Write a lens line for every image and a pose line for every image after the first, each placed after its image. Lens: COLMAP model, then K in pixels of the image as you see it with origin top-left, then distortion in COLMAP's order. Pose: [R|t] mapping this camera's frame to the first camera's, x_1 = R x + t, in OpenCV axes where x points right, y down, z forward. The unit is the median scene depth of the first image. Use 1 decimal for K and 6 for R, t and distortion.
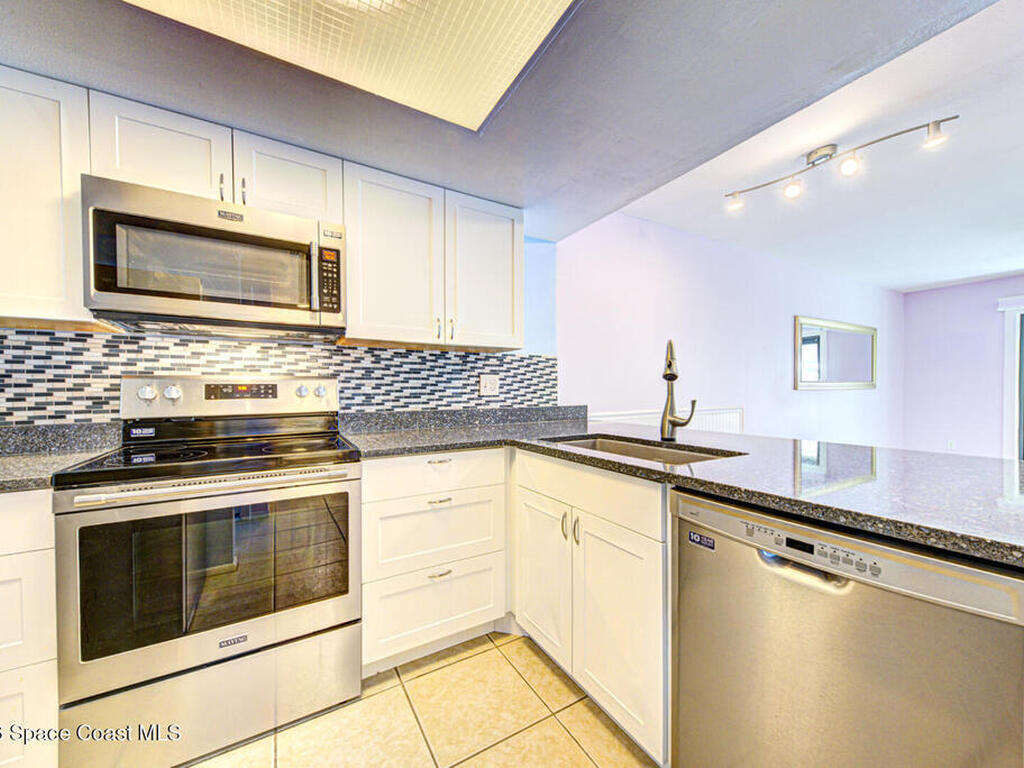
lens RADIAL K [[394.1, 0, 510.4], [0, 394.1, 389.4], [0, 0, 1]] dist [0.003255, 0.000150]
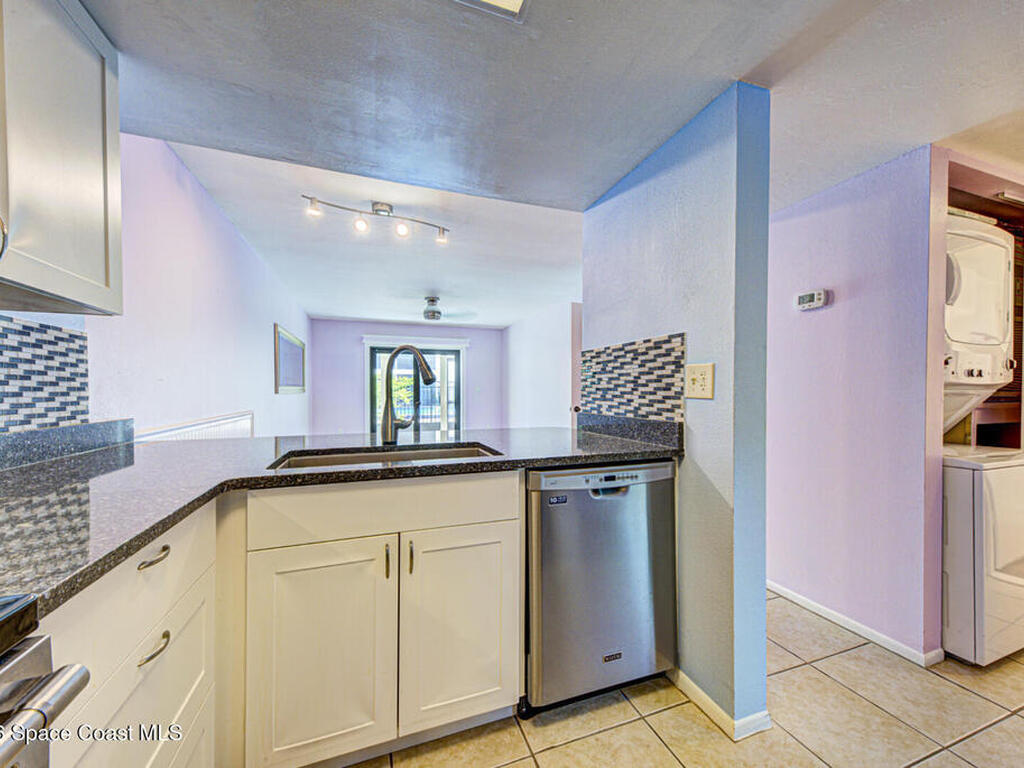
lens RADIAL K [[394.1, 0, 508.8], [0, 394.1, 390.5], [0, 0, 1]] dist [0.003255, 0.000150]
pose [[0.176711, 0.009080, 0.984221, -0.402860], [0.000498, 0.999956, -0.009315, 0.002202], [-0.984263, 0.002136, 0.176699, 0.399717]]
